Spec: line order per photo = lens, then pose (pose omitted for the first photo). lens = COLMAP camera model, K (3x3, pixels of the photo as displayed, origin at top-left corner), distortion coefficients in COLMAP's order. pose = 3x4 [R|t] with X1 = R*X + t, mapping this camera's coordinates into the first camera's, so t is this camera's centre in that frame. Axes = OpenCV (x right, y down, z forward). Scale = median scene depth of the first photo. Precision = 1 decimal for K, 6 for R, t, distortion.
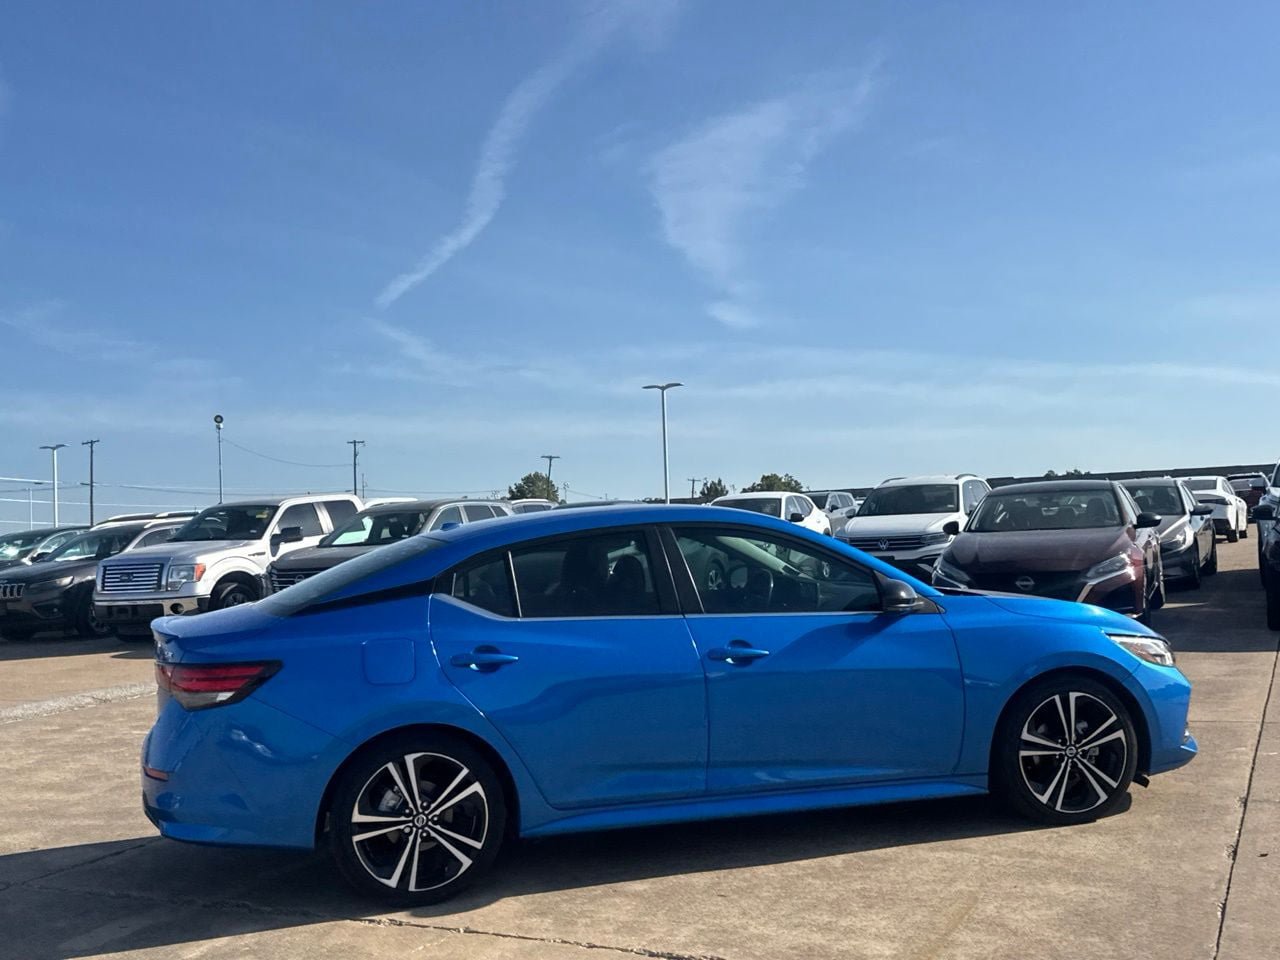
lens RADIAL K [[1335.5, 0, 636.2], [0, 1335.5, 479.9], [0, 0, 1]] dist [0.199360, -0.416088]
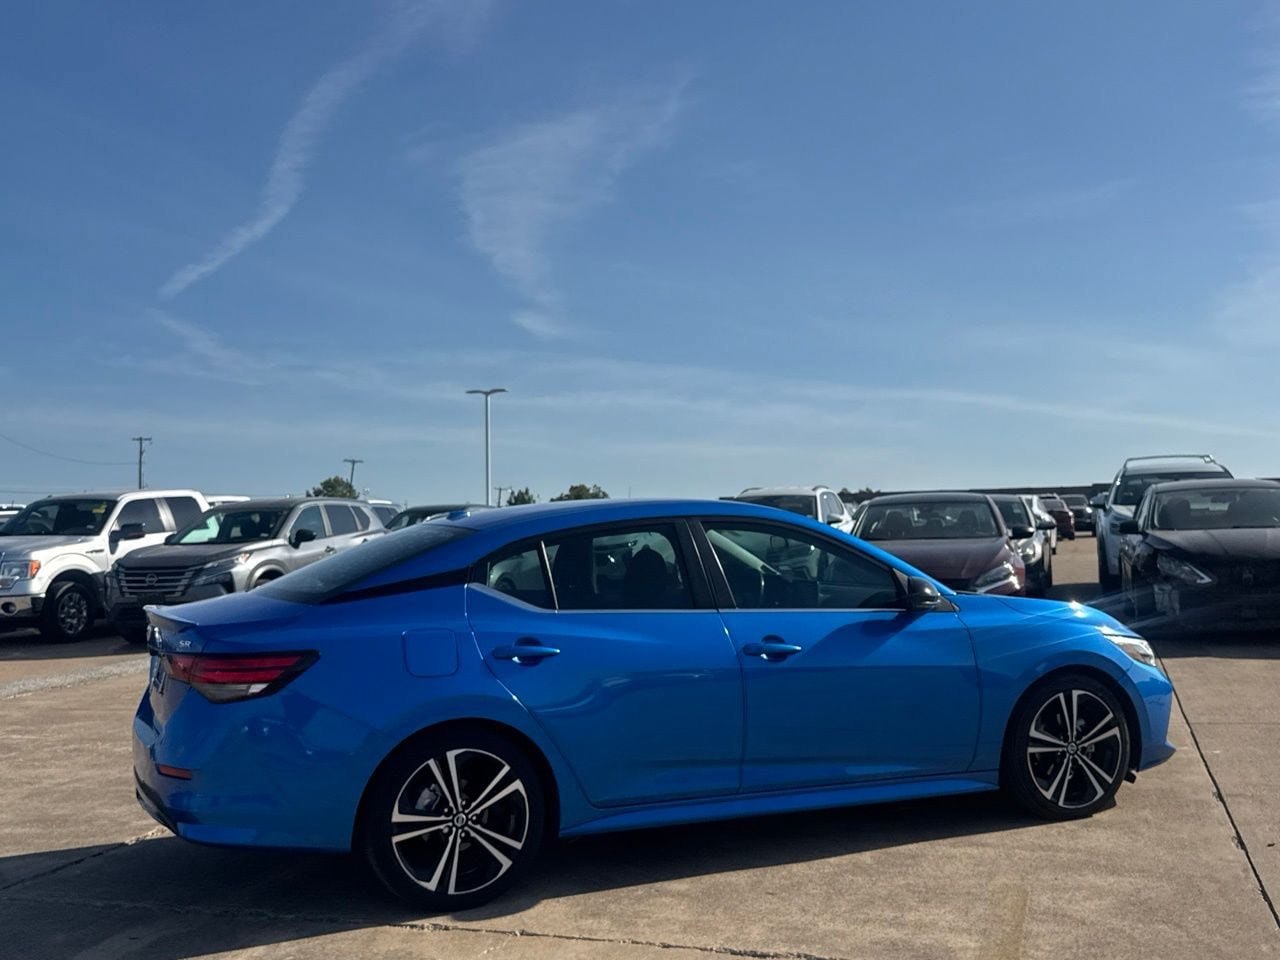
lens RADIAL K [[1344.3, 0, 640.0], [0, 1344.3, 480.0], [0, 0, 1]] dist [0.194956, -0.419393]
pose [[0.988677, 0.026598, 0.147686, -0.171622], [-0.025510, 0.999632, -0.009255, 0.016846], [-0.147878, 0.005382, 0.988991, 0.030396]]
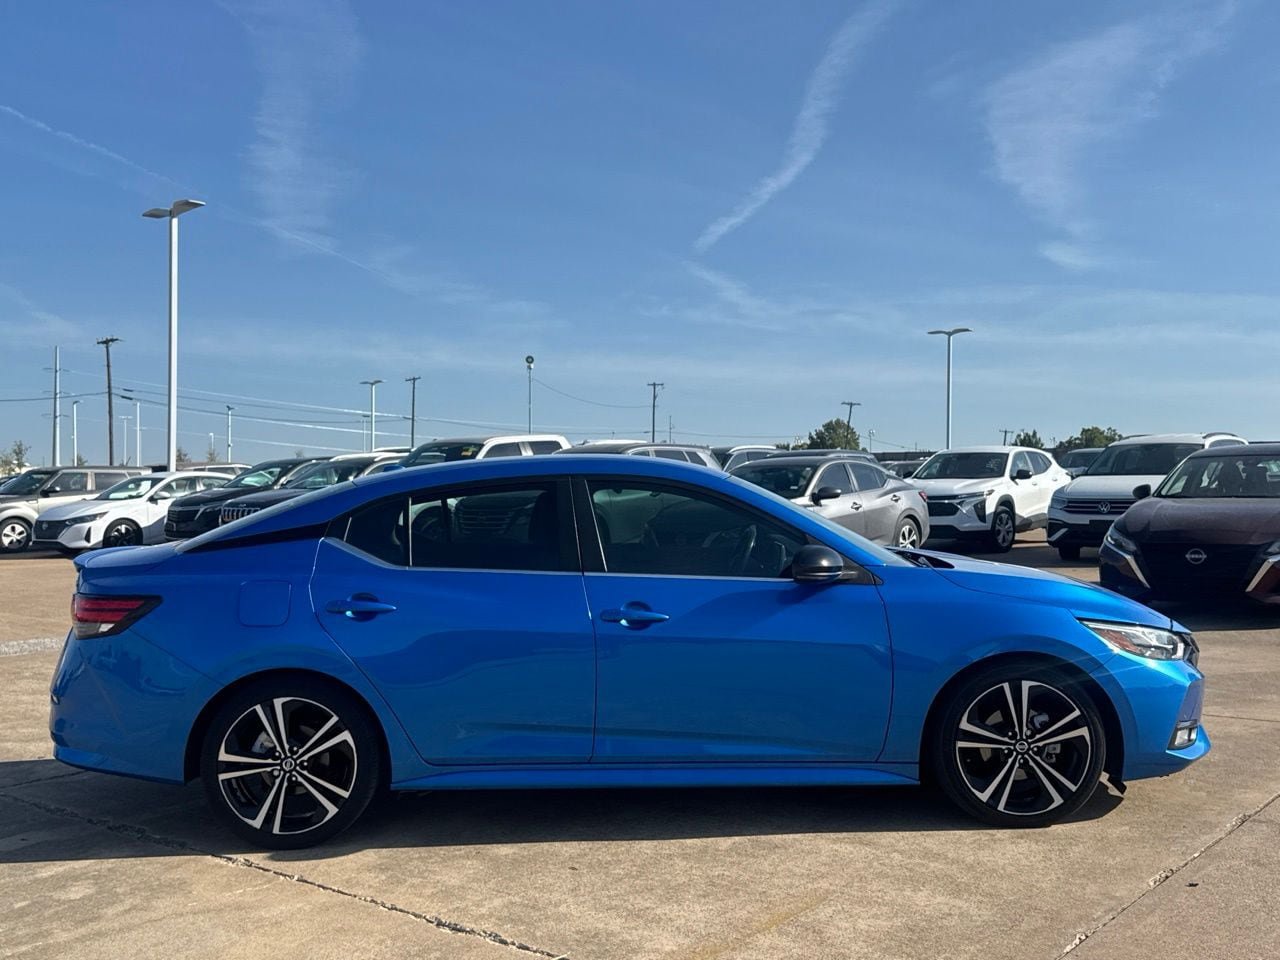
lens RADIAL K [[1344.3, 0, 640.0], [0, 1344.3, 480.0], [0, 0, 1]] dist [0.194956, -0.419393]
pose [[0.974741, 0.038008, -0.220082, 0.286137], [-0.029055, 0.998619, 0.043781, -0.007165], [0.221442, -0.036280, 0.974498, 0.085571]]
